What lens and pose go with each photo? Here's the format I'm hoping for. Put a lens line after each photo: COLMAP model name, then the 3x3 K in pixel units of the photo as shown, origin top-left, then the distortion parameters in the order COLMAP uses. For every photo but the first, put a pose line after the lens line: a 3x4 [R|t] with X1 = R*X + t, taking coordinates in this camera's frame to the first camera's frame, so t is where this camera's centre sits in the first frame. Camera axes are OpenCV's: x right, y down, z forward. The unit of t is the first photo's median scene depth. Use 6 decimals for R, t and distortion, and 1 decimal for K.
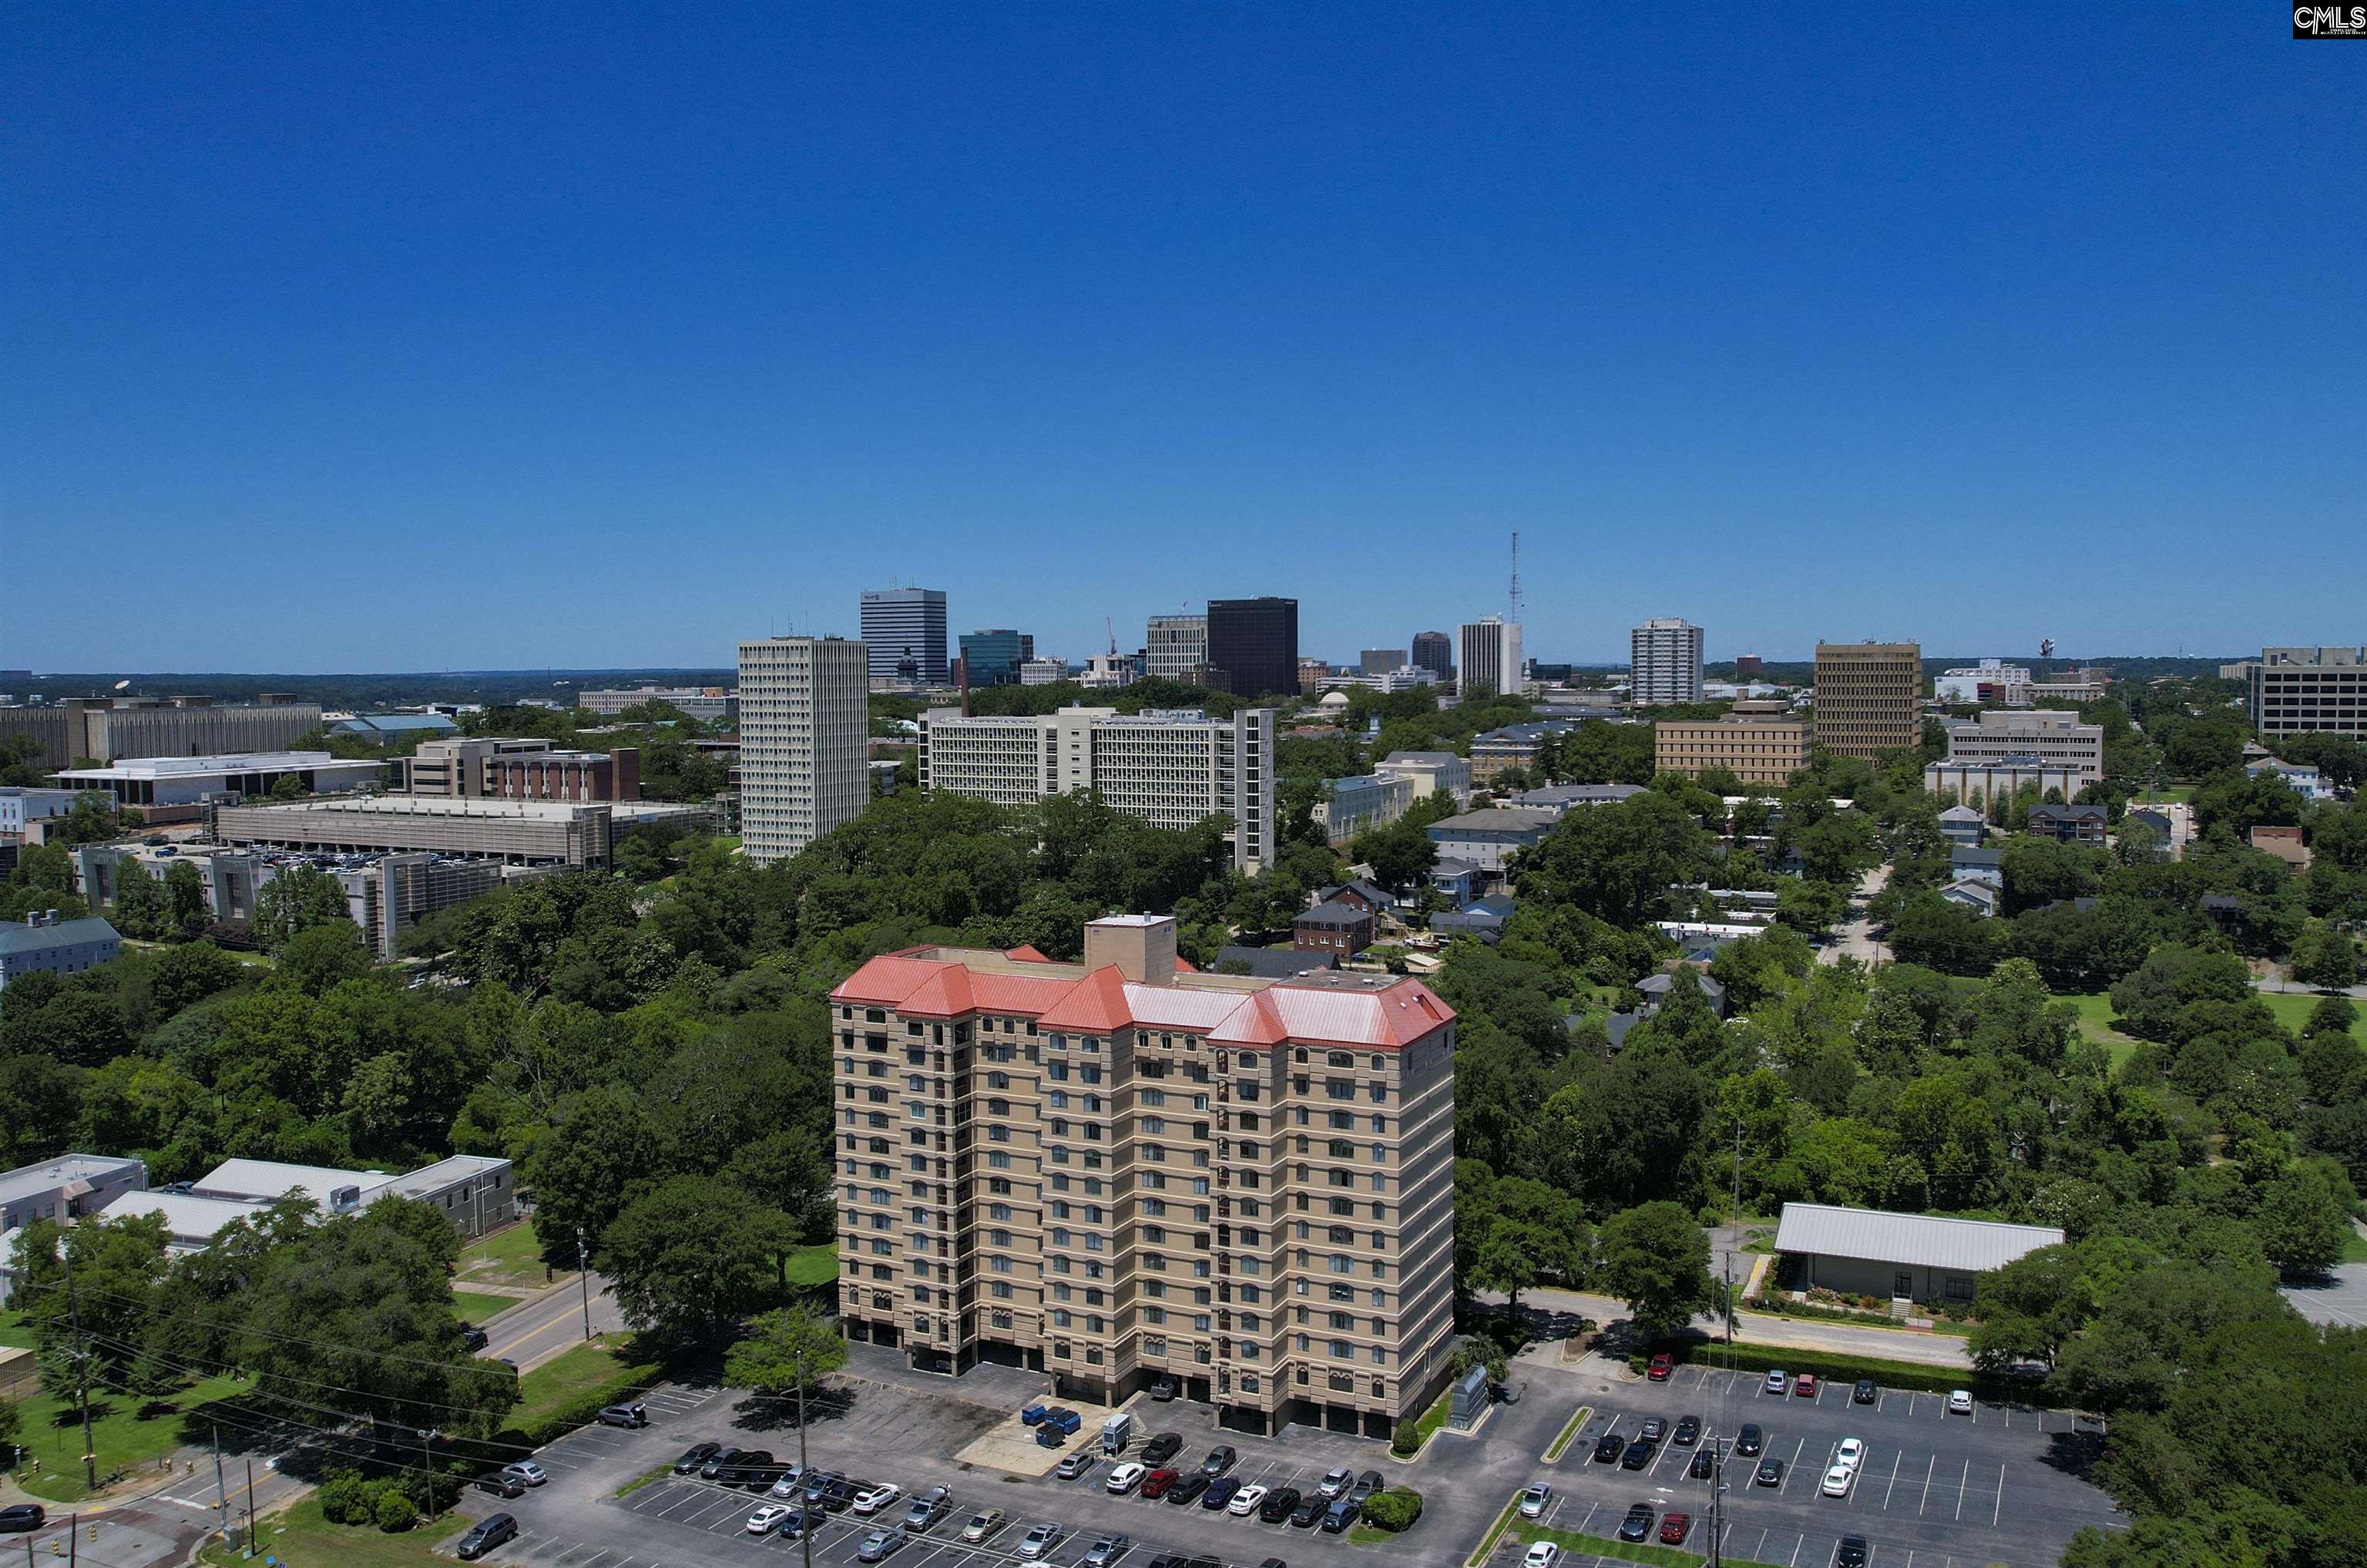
lens RADIAL K [[1897.8, 0, 1196.5], [0, 1897.8, 669.1], [0, 0, 1]] dist [-0.049211, 0.010530]
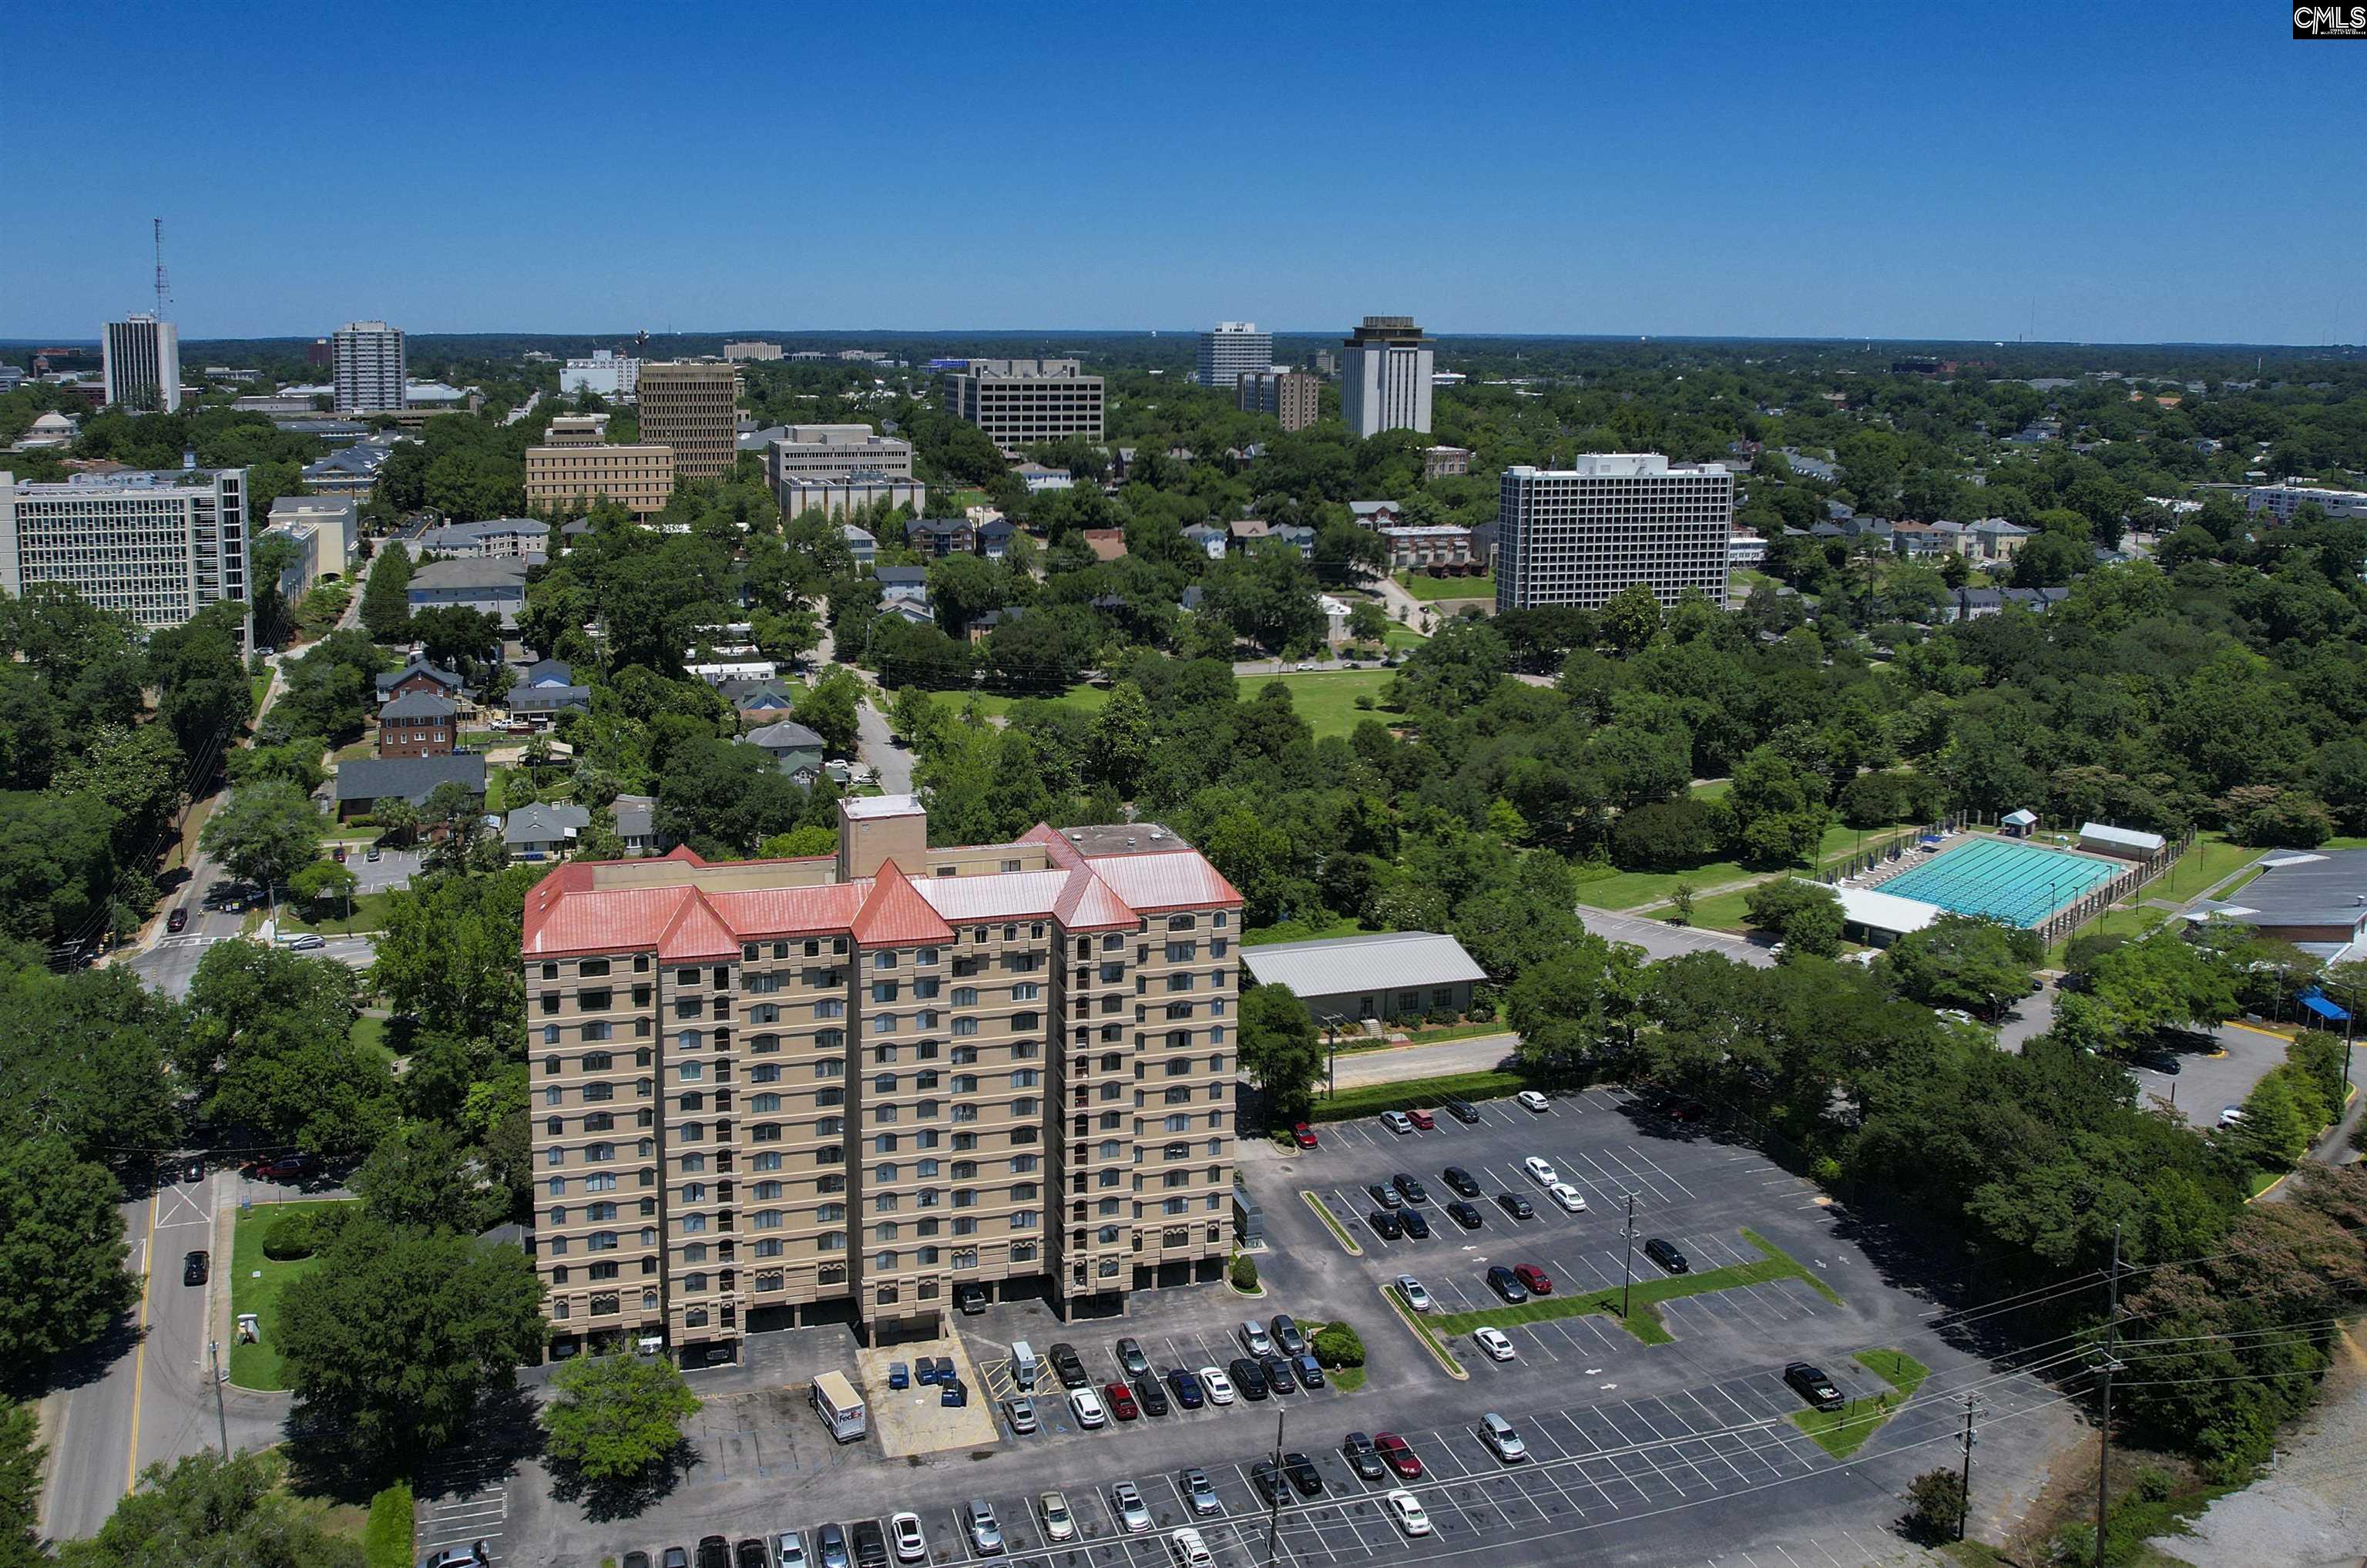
lens RADIAL K [[1896.6, 0, 1021.7], [0, 1896.6, 439.0], [0, 0, 1]] dist [-0.036450, -0.000825]
pose [[0.766704, -0.034004, 0.641099, -0.447138], [-0.000701, 0.998551, 0.053802, -0.073343], [-0.642000, -0.041699, 0.765570, 0.219268]]
